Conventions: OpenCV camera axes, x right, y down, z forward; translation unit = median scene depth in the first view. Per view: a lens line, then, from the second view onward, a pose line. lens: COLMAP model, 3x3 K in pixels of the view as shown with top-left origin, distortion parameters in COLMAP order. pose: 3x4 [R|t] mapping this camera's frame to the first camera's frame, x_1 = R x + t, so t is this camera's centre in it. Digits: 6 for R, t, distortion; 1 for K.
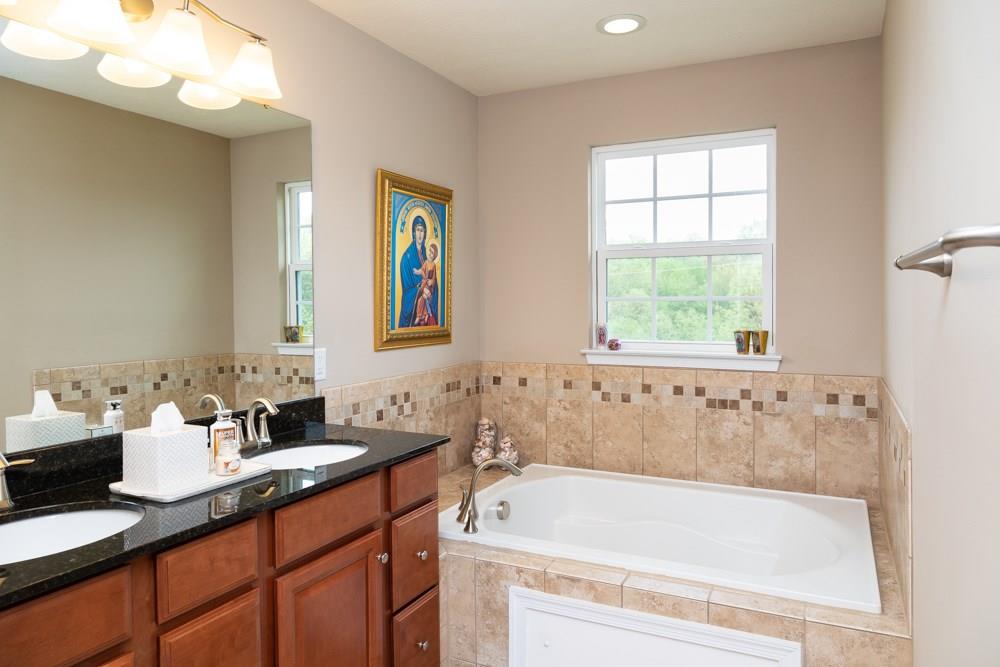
lens RADIAL K [[668.9, 0, 500.0], [0, 668.9, 333.5], [0, 0, 1]] dist [-0.000394, -0.000769]
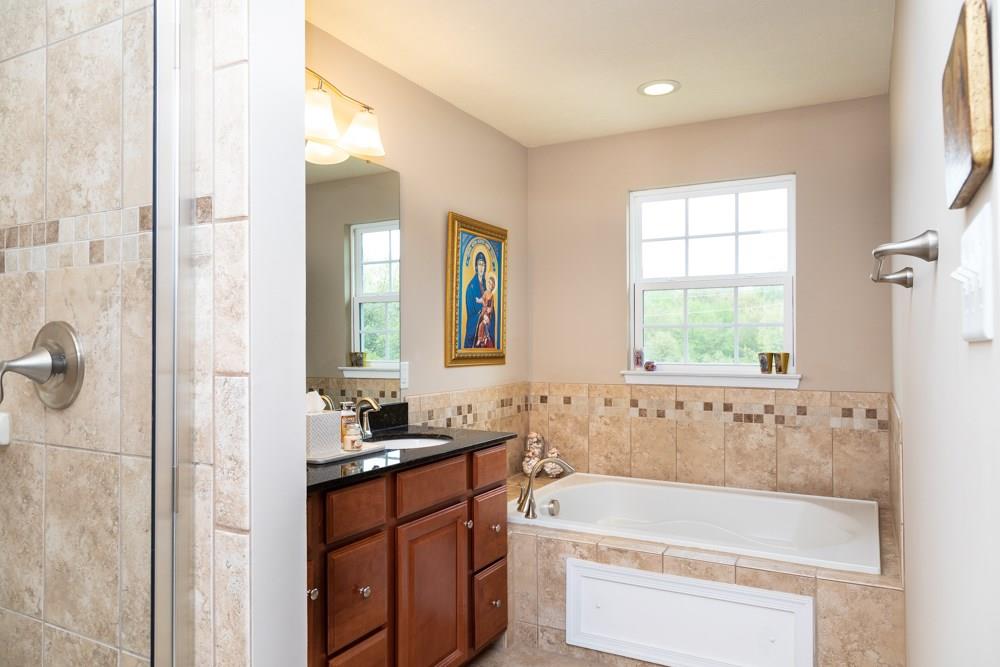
lens RADIAL K [[671.3, 0, 494.8], [0, 671.3, 359.2], [0, 0, 1]] dist [0.006689, -0.000051]
pose [[0.999074, 0.005067, -0.042723, -0.046718], [-0.006102, 0.999691, -0.024110, 0.037054], [0.042587, 0.024349, 0.998796, -0.154044]]
